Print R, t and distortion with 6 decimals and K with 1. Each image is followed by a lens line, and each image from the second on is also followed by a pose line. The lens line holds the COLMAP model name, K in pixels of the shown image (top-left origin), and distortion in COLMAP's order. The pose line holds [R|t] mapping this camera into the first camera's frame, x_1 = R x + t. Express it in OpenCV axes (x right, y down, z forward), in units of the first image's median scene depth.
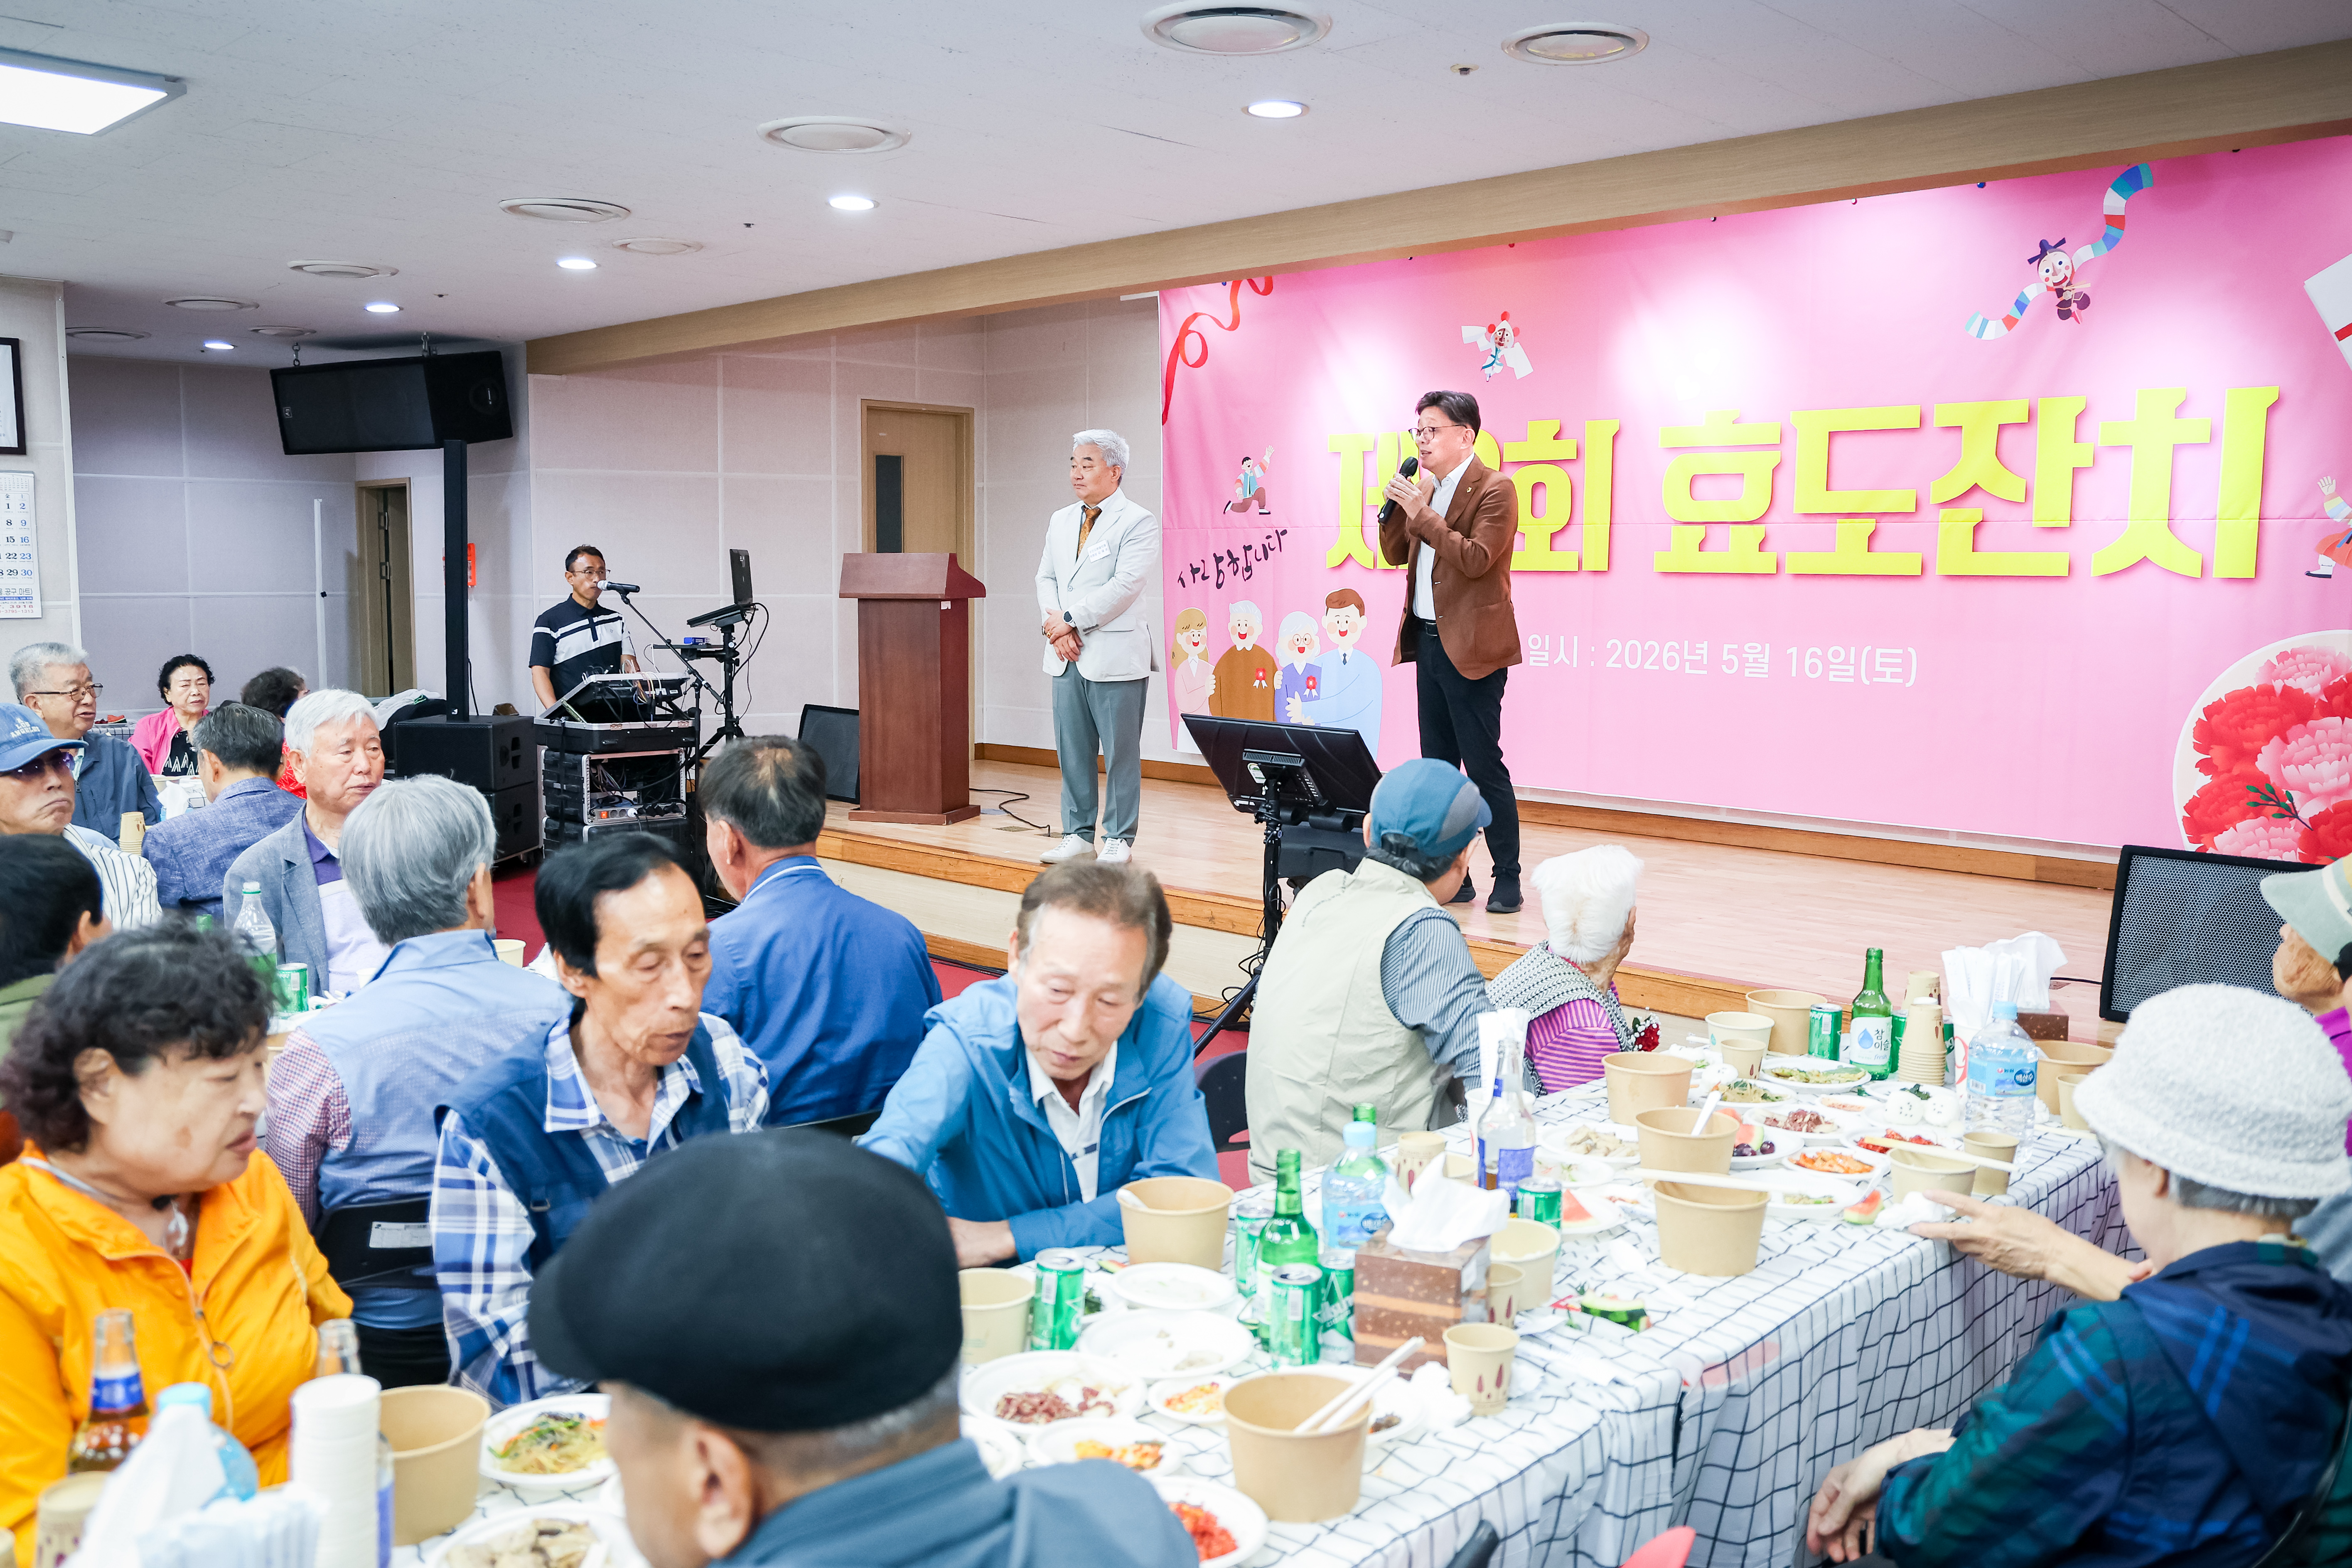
lens RADIAL K [[1920.3, 0, 1176.0], [0, 1920.3, 784.0], [0, 0, 1]] dist [-0.103594, 0.119879]
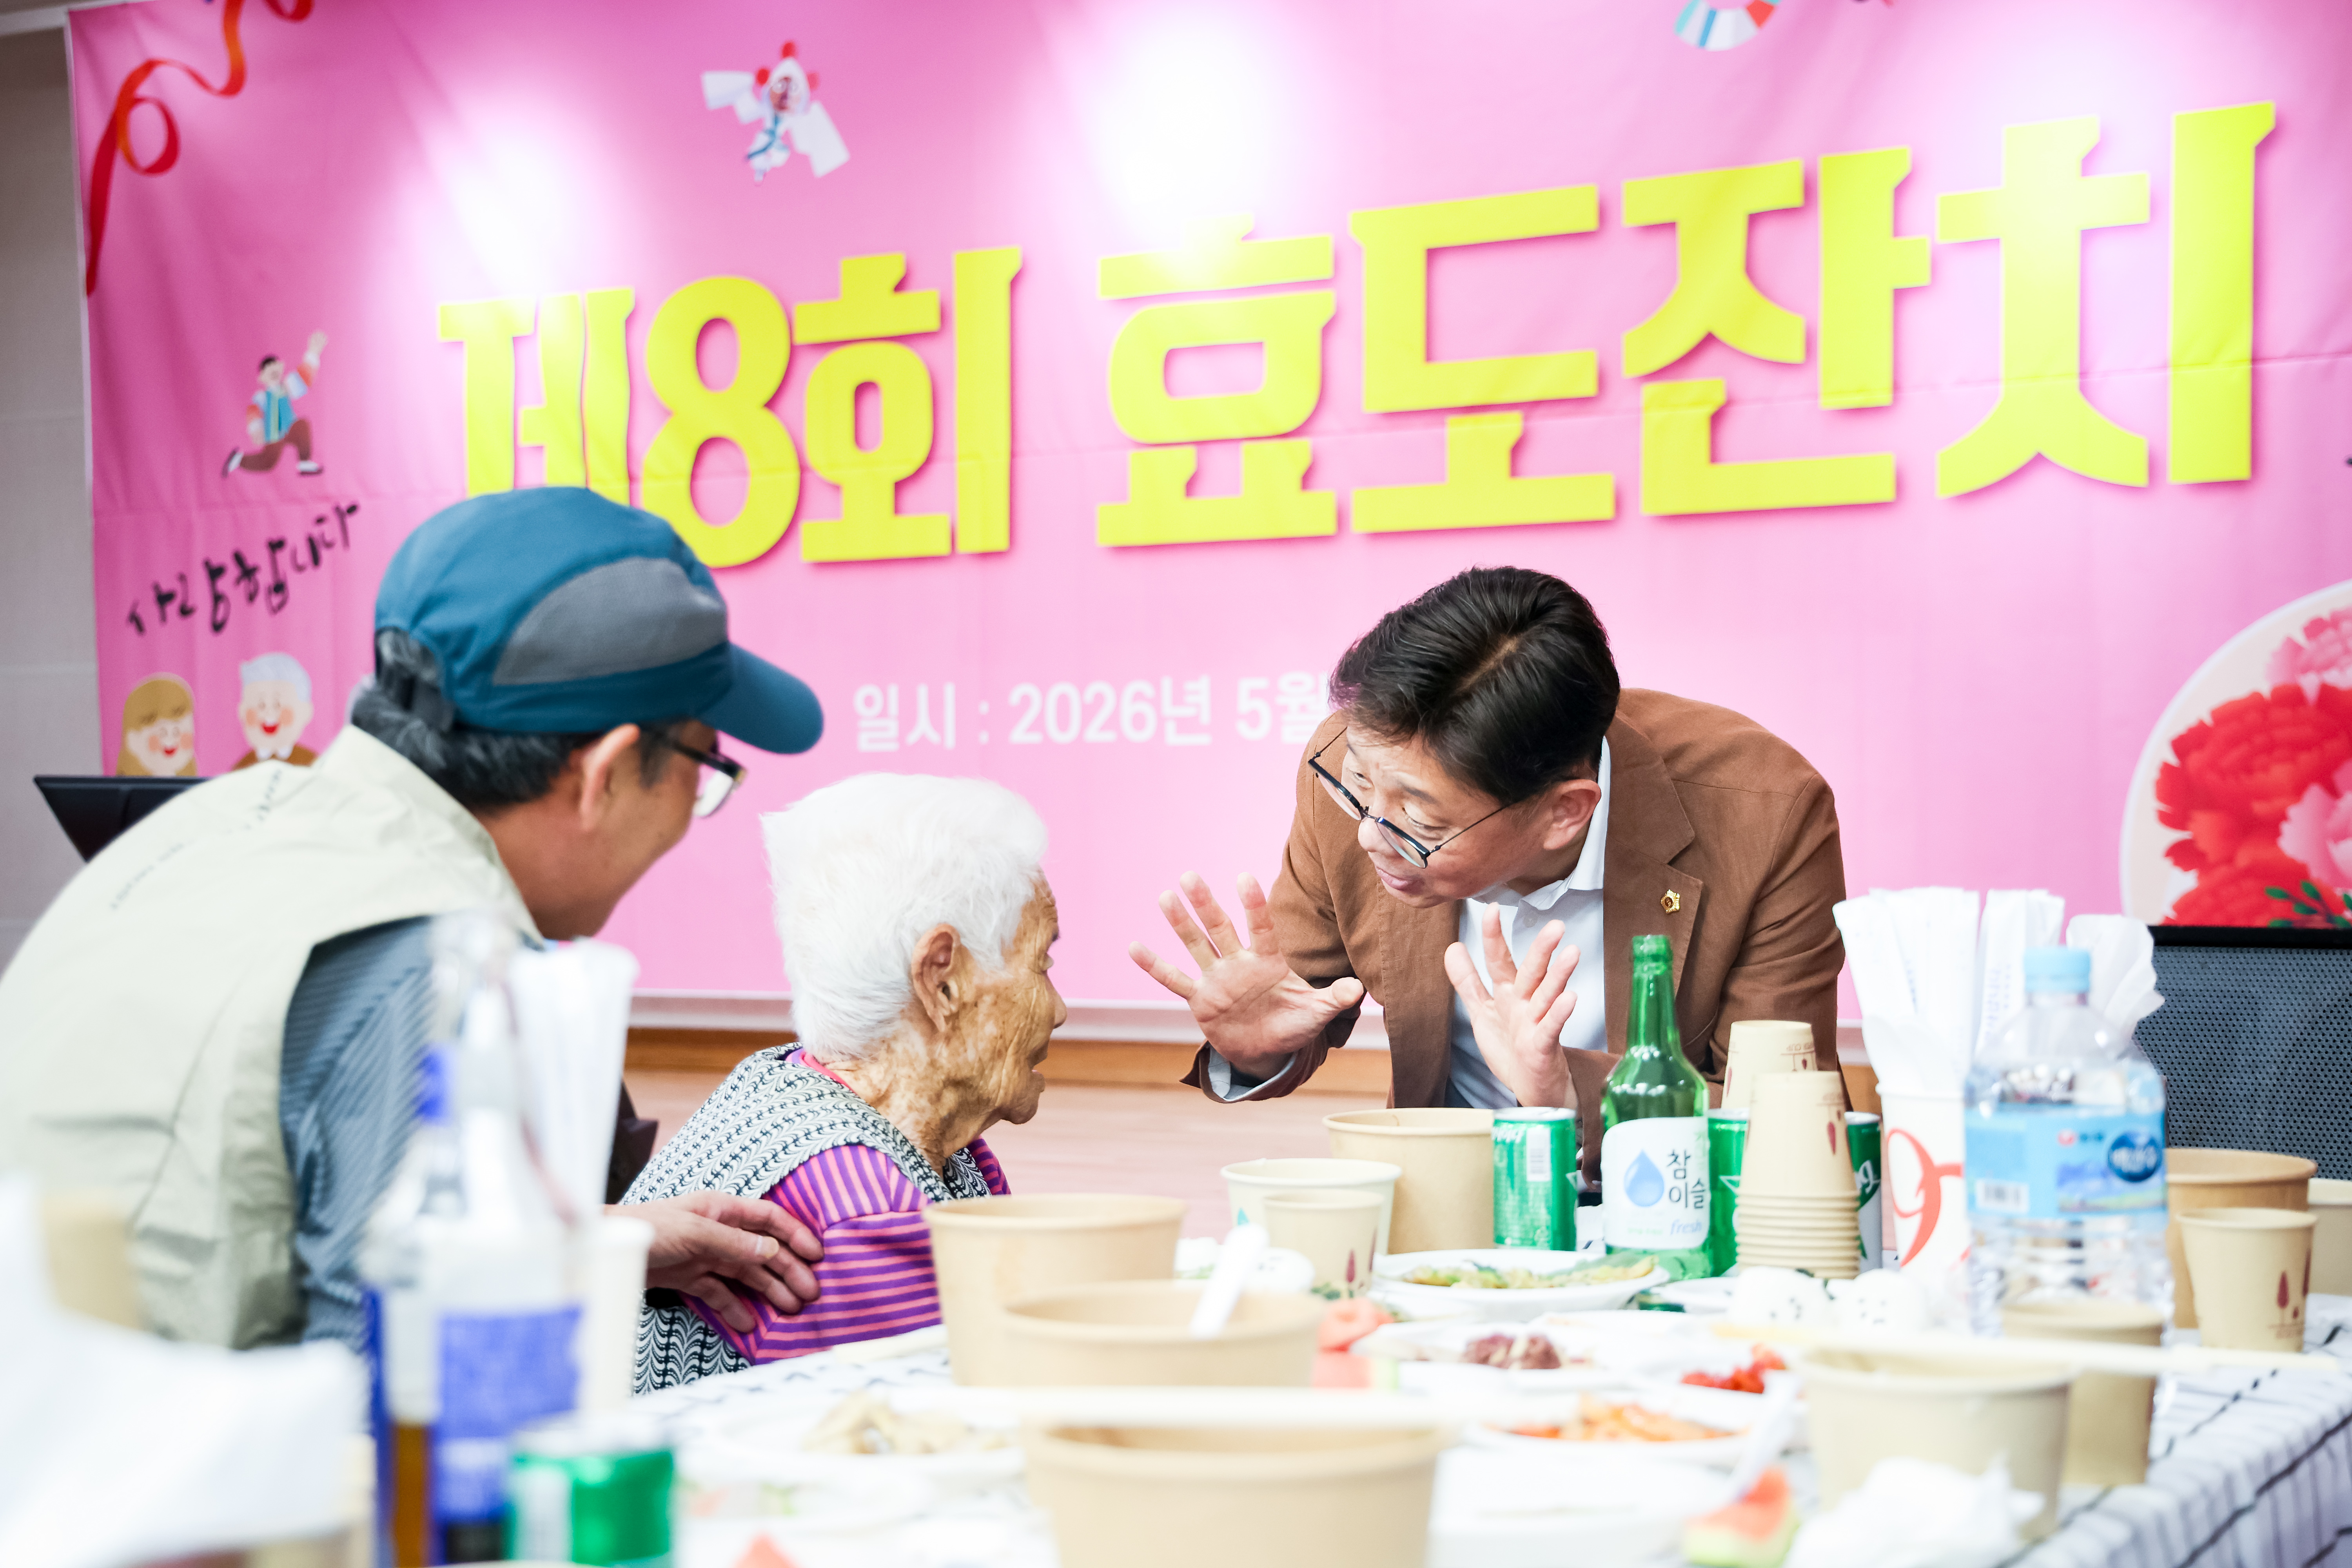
lens RADIAL K [[3387.3, 0, 1176.0], [0, 3387.3, 784.0], [0, 0, 1]] dist [0.104905, 0.391285]
pose [[0.966680, -0.012653, 0.255673, 0.044766], [0.042672, 0.992768, -0.112205, 0.054060], [-0.252405, 0.119377, 0.960230, 0.158452]]
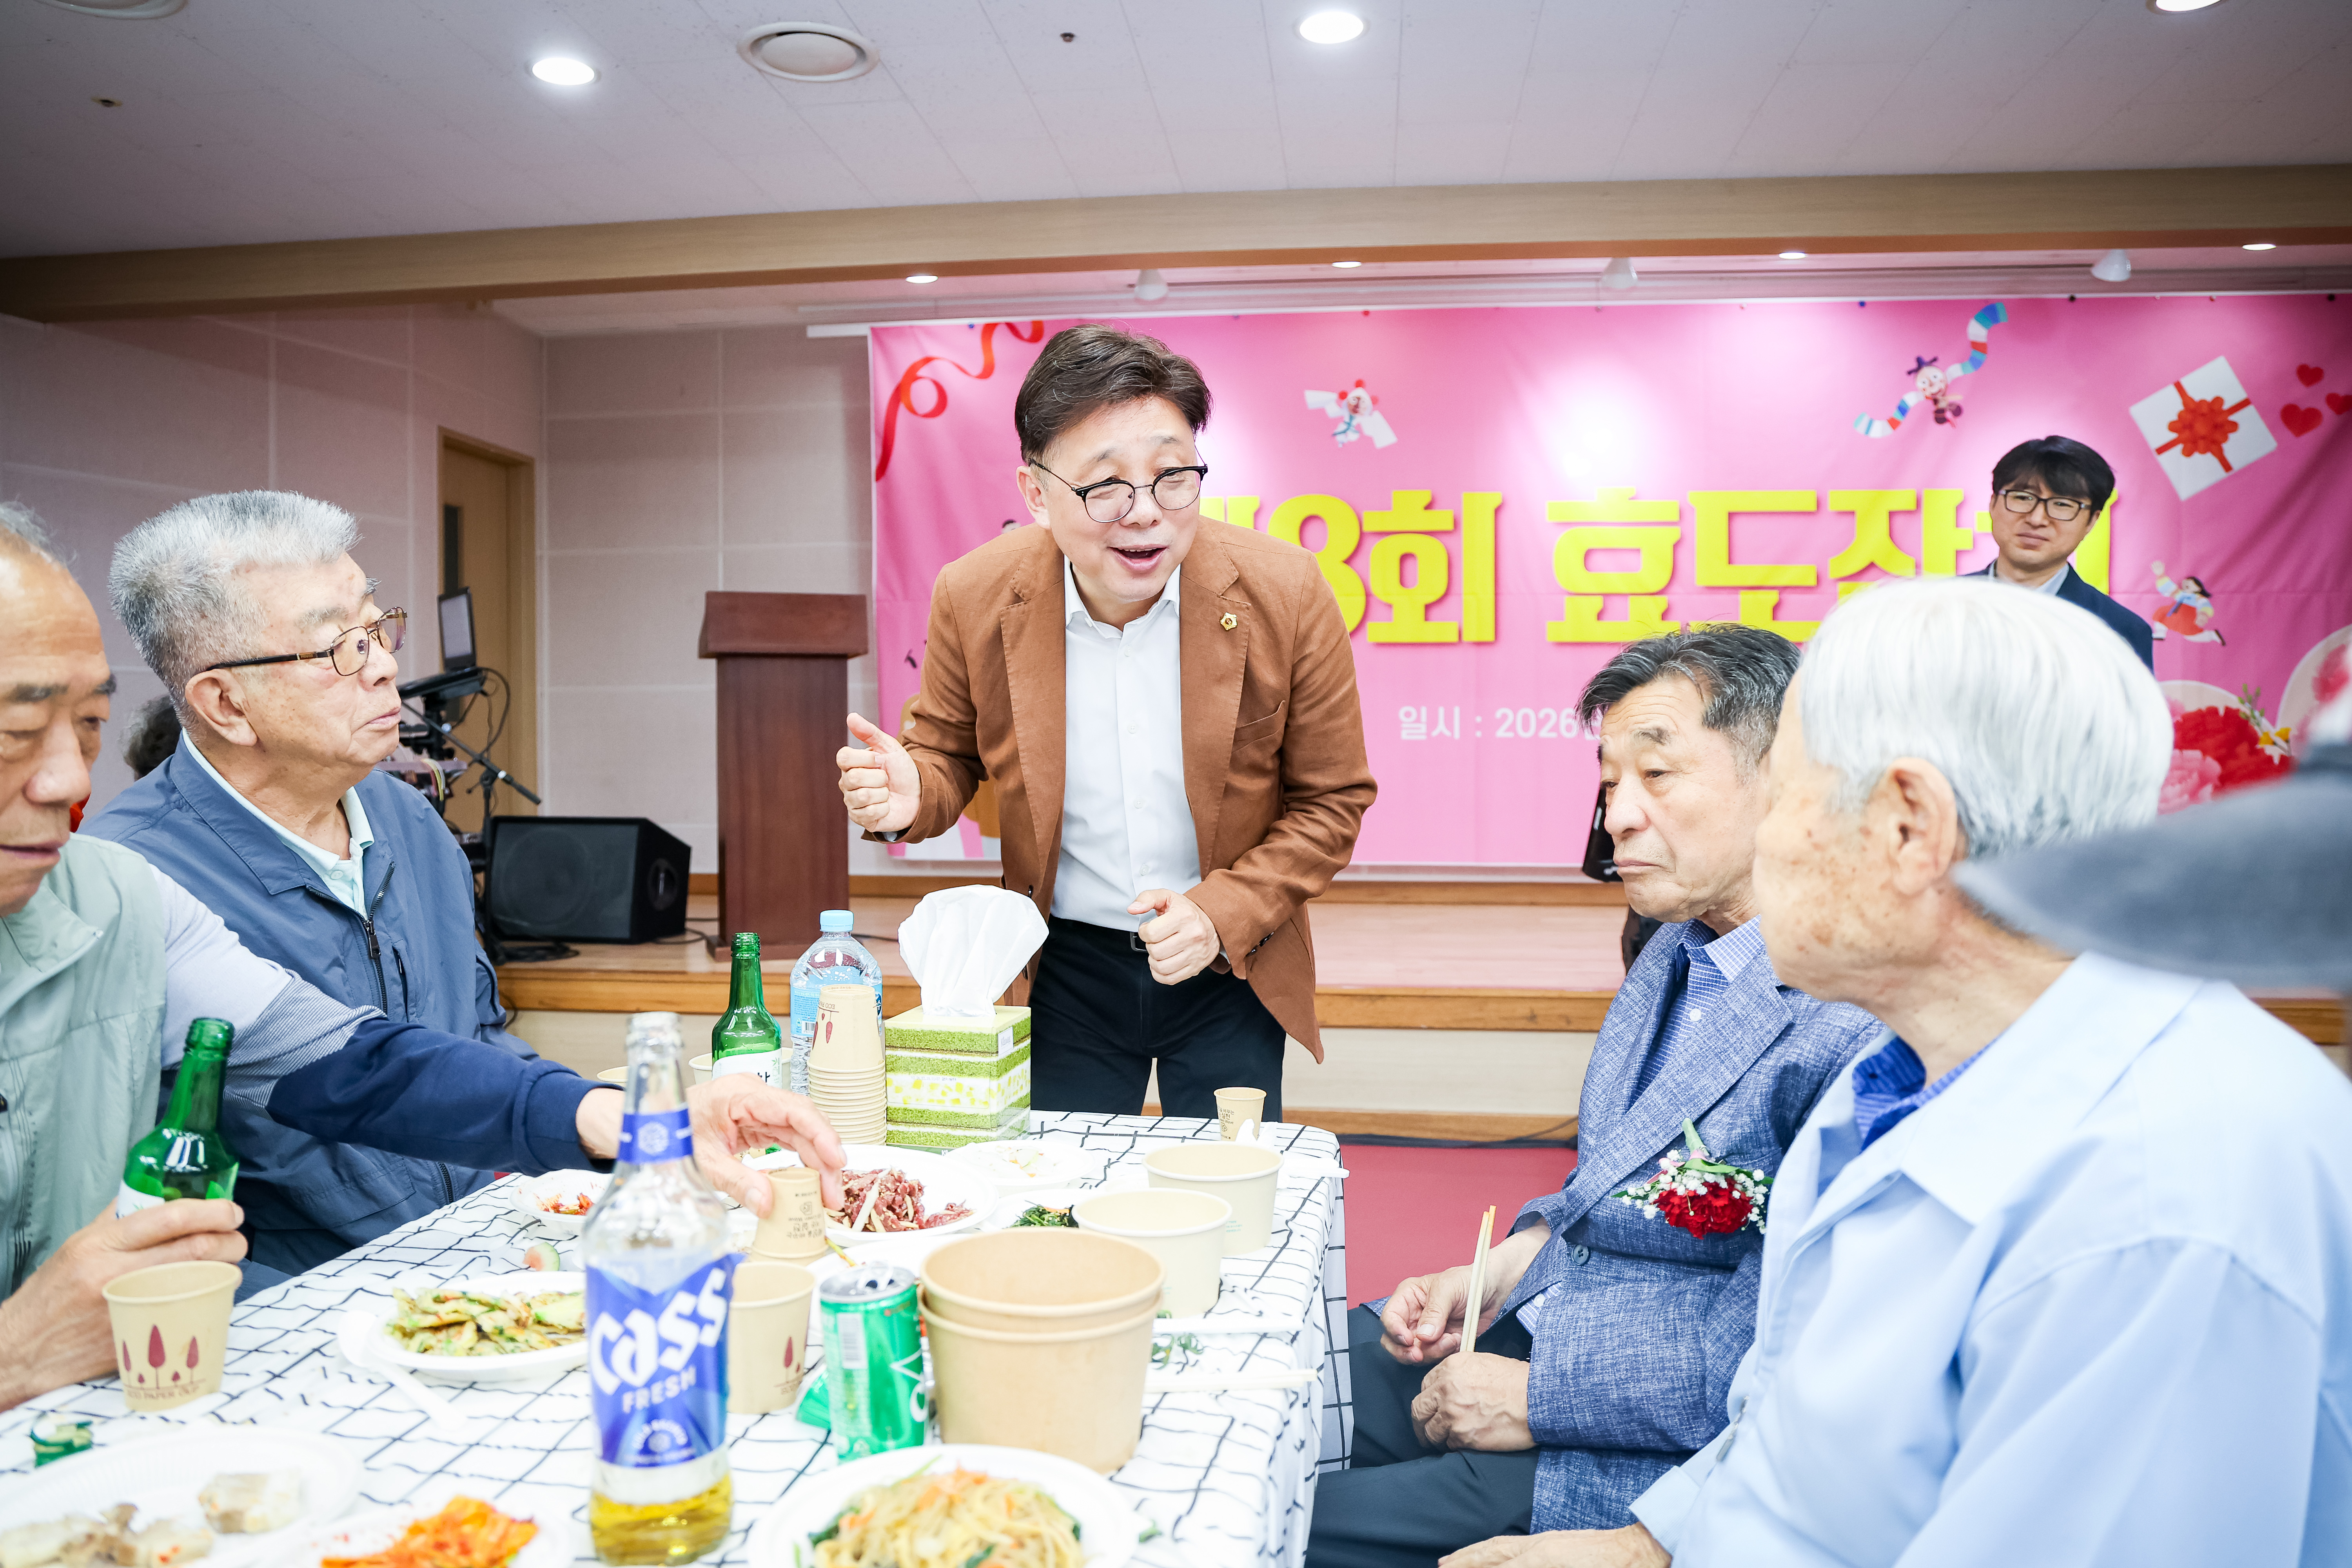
lens RADIAL K [[1591.3, 0, 1176.0], [0, 1591.3, 784.0], [0, 0, 1]] dist [-0.133787, 0.125530]
pose [[0.791846, -0.021483, 0.610343, -0.447910], [0.071850, 0.995718, -0.058169, -0.000352], [-0.606480, 0.089914, 0.789998, 0.484718]]
